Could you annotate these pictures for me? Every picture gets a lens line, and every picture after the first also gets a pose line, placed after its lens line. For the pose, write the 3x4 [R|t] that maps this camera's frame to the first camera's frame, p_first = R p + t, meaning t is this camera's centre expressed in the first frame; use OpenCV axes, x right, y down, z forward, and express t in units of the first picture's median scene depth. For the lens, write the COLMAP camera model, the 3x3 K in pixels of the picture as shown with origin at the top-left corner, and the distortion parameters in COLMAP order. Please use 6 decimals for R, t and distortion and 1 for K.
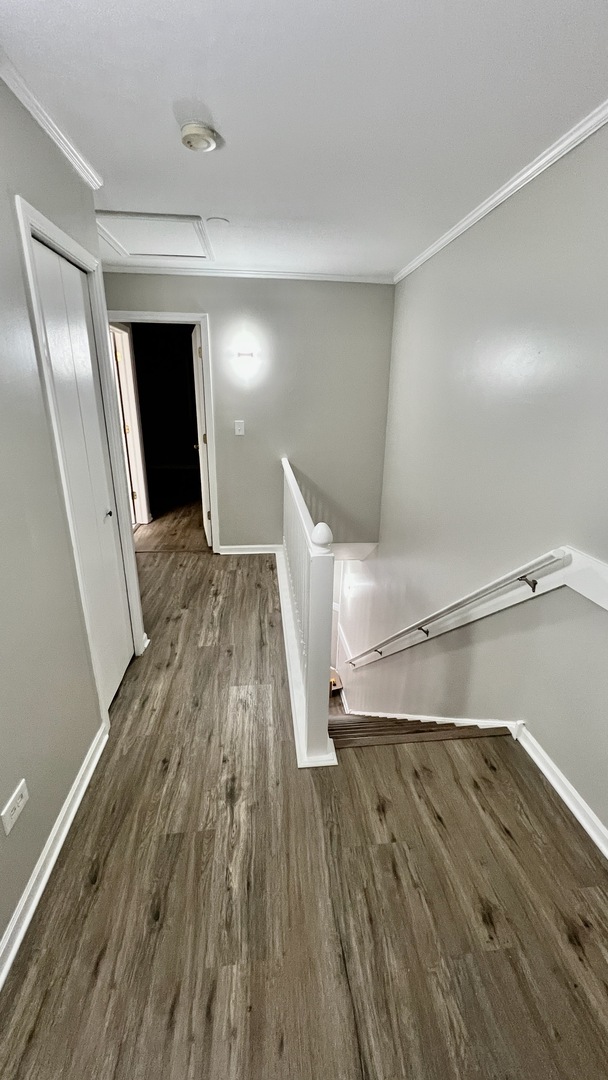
lens RADIAL K [[428.8, 0, 307.3], [0, 428.8, 536.2], [0, 0, 1]] dist [-0.000665, 0.000498]
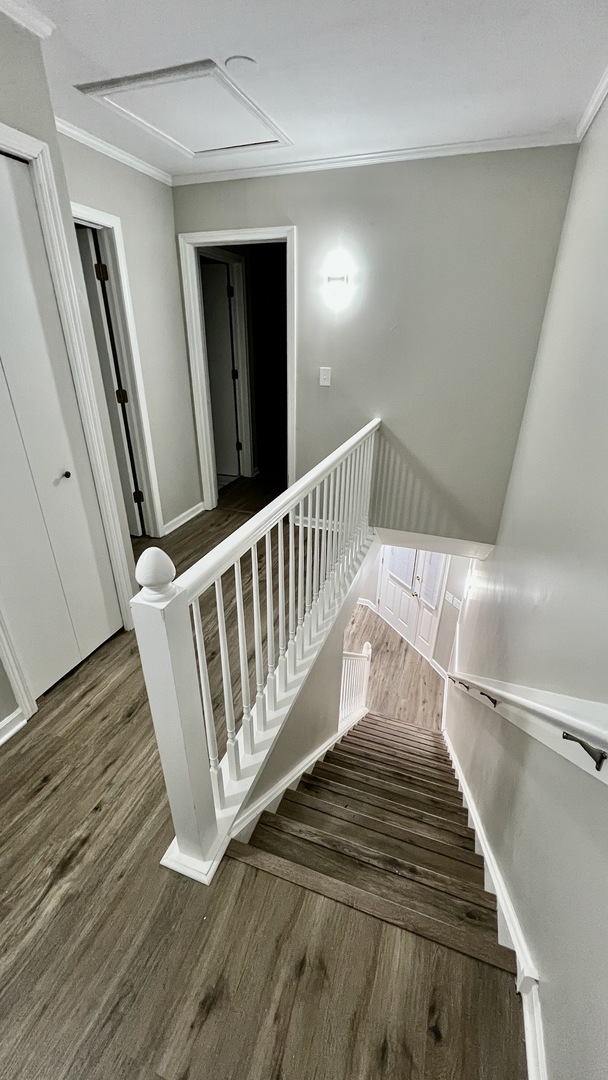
lens RADIAL K [[428.8, 0, 311.5], [0, 428.8, 535.7], [0, 0, 1]] dist [-0.000665, 0.000498]
pose [[0.901882, 0.179871, -0.392753, 0.388120], [-0.136079, 0.981196, 0.136885, -0.134598], [0.409989, -0.070008, 0.909400, 0.478055]]
